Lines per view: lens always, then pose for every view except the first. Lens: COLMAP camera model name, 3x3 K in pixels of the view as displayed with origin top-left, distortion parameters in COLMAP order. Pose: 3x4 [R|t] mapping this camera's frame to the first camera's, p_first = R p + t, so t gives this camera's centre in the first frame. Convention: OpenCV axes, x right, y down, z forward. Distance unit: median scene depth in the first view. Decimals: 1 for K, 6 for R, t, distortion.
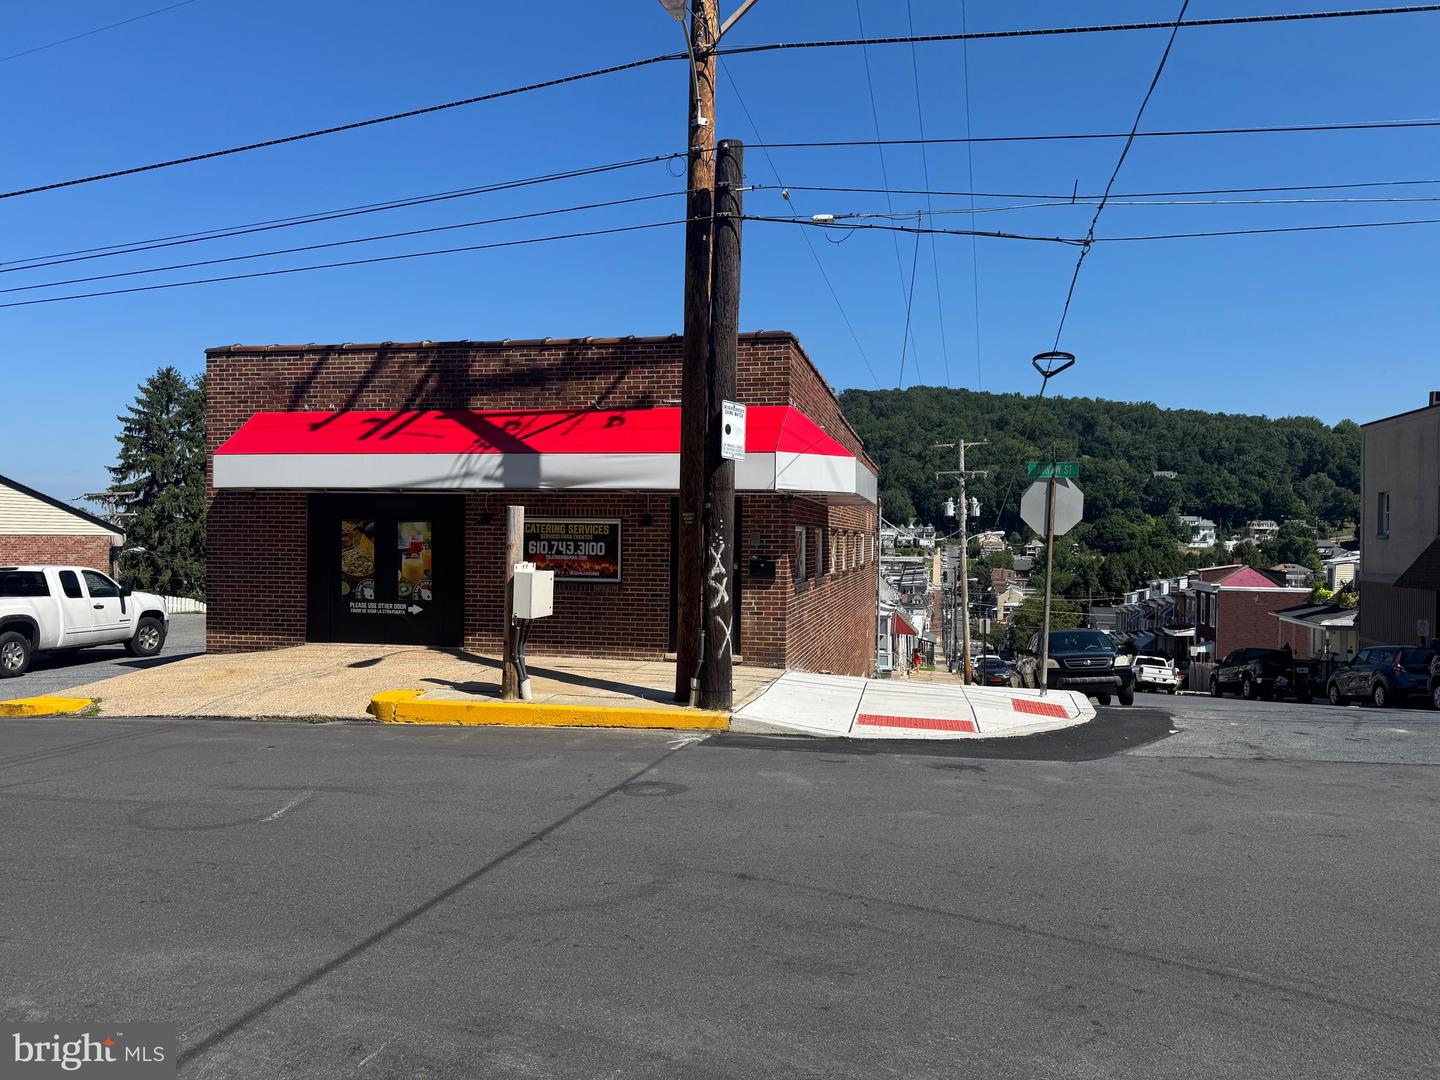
lens RADIAL K [[1004.6, 0, 711.4], [0, 1004.6, 549.2], [0, 0, 1]] dist [0.062535, -0.074788]
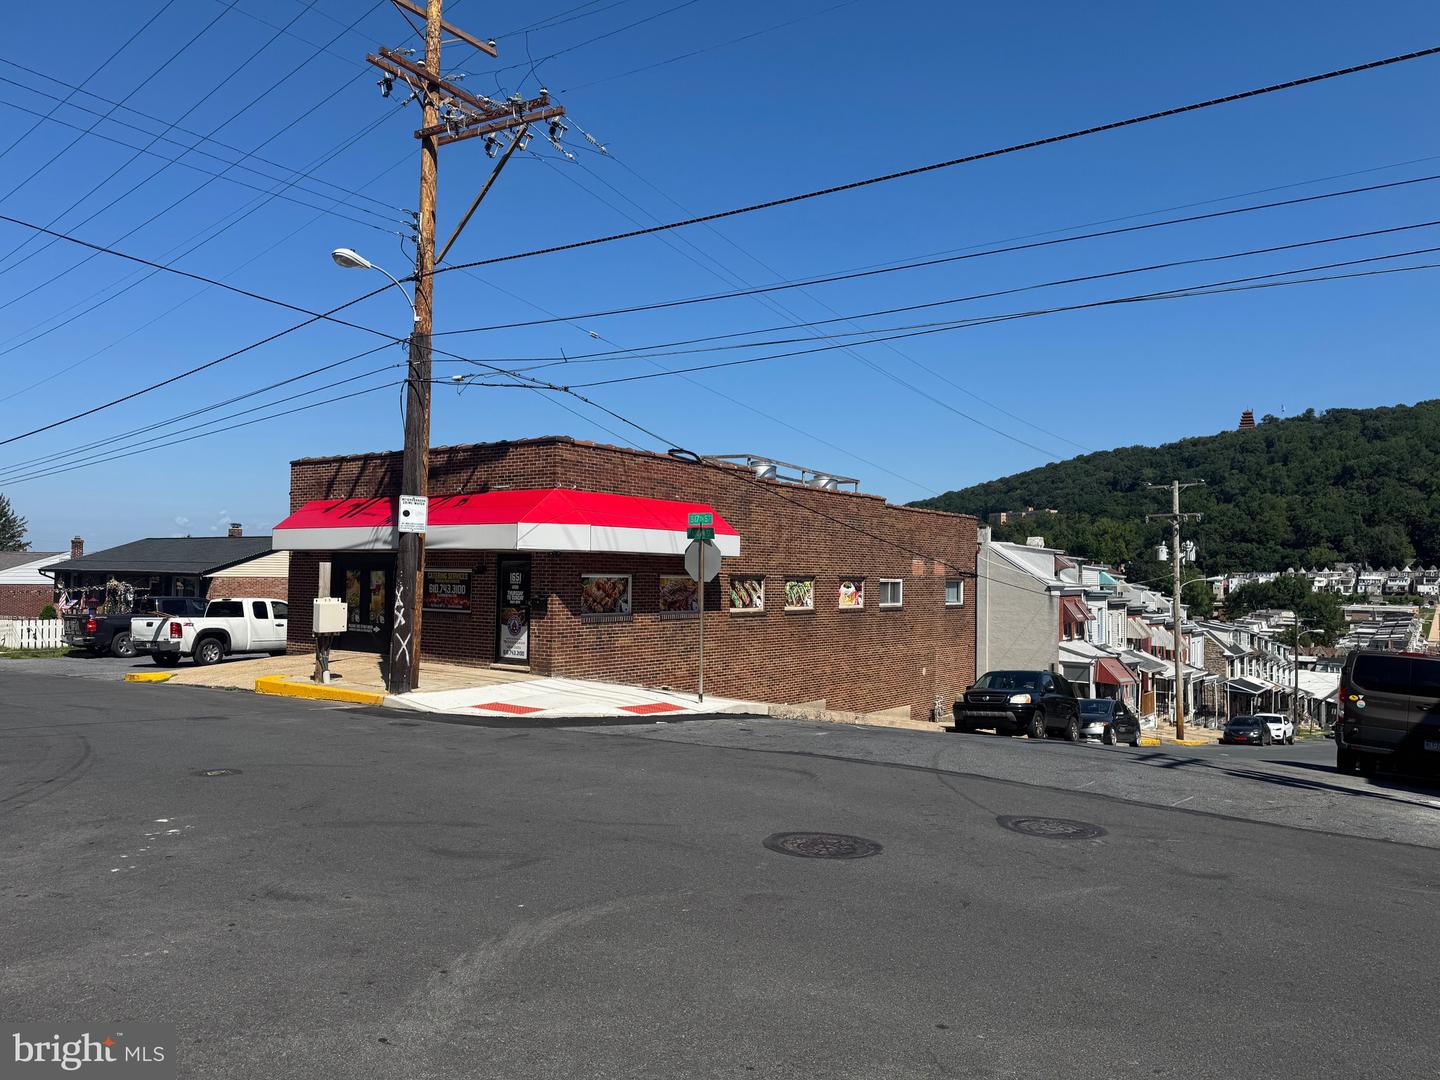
lens RADIAL K [[1003.5, 0, 713.2], [0, 1003.5, 538.0], [0, 0, 1]] dist [0.119998, -0.180067]
pose [[0.905485, -0.012934, -0.424182, 0.797523], [-0.009557, 0.998661, -0.050851, -0.003930], [0.424272, 0.050098, 0.904148, -0.157091]]
